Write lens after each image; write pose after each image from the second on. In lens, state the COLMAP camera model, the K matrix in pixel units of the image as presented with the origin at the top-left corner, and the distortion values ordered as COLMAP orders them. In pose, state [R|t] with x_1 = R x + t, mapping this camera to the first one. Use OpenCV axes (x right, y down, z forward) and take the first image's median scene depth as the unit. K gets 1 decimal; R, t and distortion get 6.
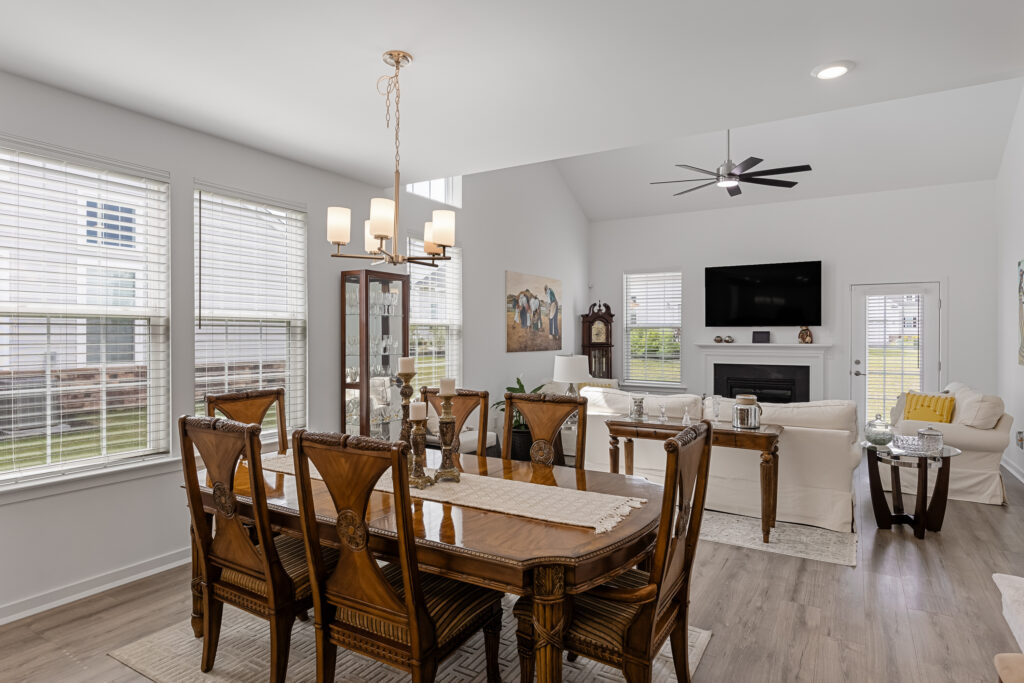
lens RADIAL K [[571.8, 0, 508.4], [0, 571.8, 331.6], [0, 0, 1]] dist [-0.008195, -0.000828]
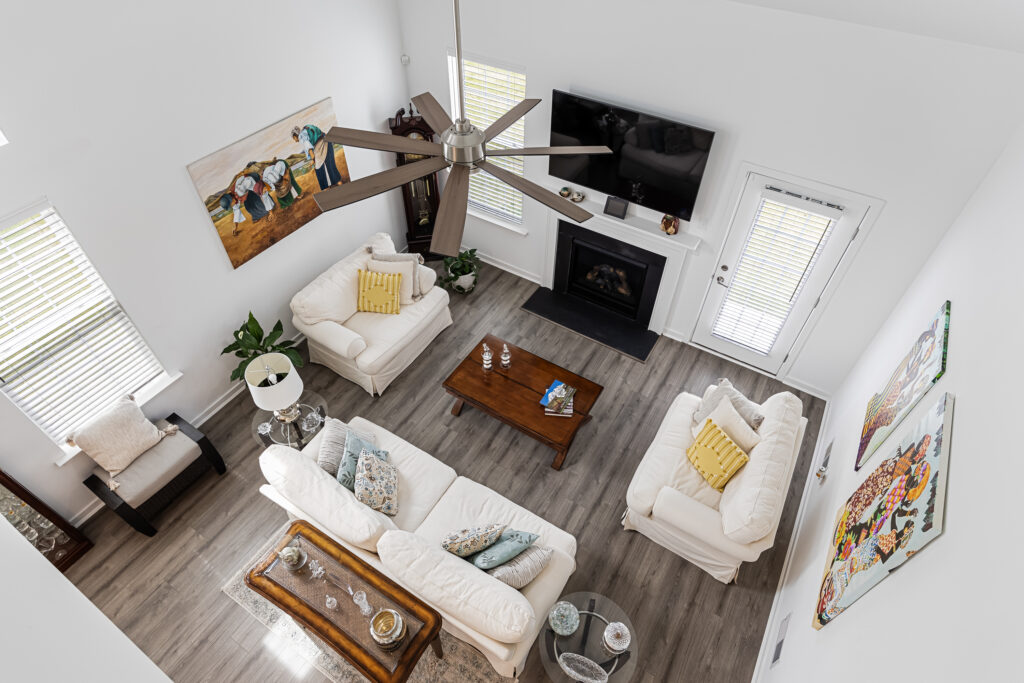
lens RADIAL K [[554.0, 0, 516.2], [0, 554.0, 341.7], [0, 0, 1]] dist [-0.003945, -0.000784]
pose [[0.999877, 0.009639, 0.012375, 0.314514], [-0.015621, 0.683696, 0.729600, -0.380160], [-0.001429, -0.729703, 0.683762, 0.413252]]
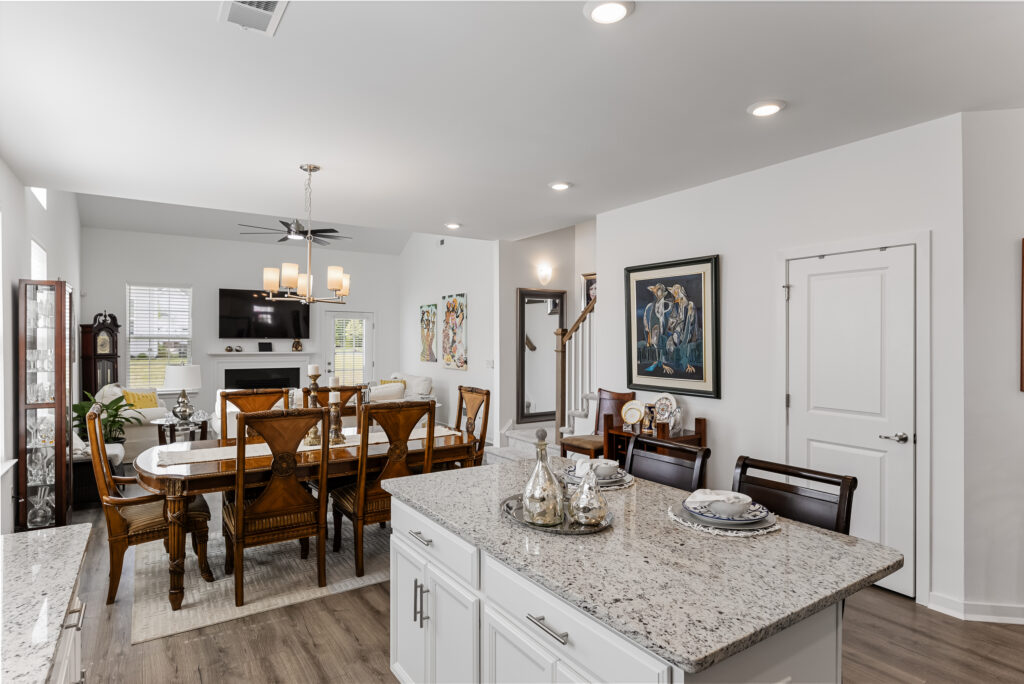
lens RADIAL K [[554.0, 0, 513.7], [0, 554.0, 341.4], [0, 0, 1]] dist [-0.003945, -0.000784]
pose [[0.426894, 0.000850, 0.904301, -0.449602], [-0.004614, 0.999989, 0.001238, -0.007017], [-0.904290, -0.004701, 0.426894, -0.038645]]
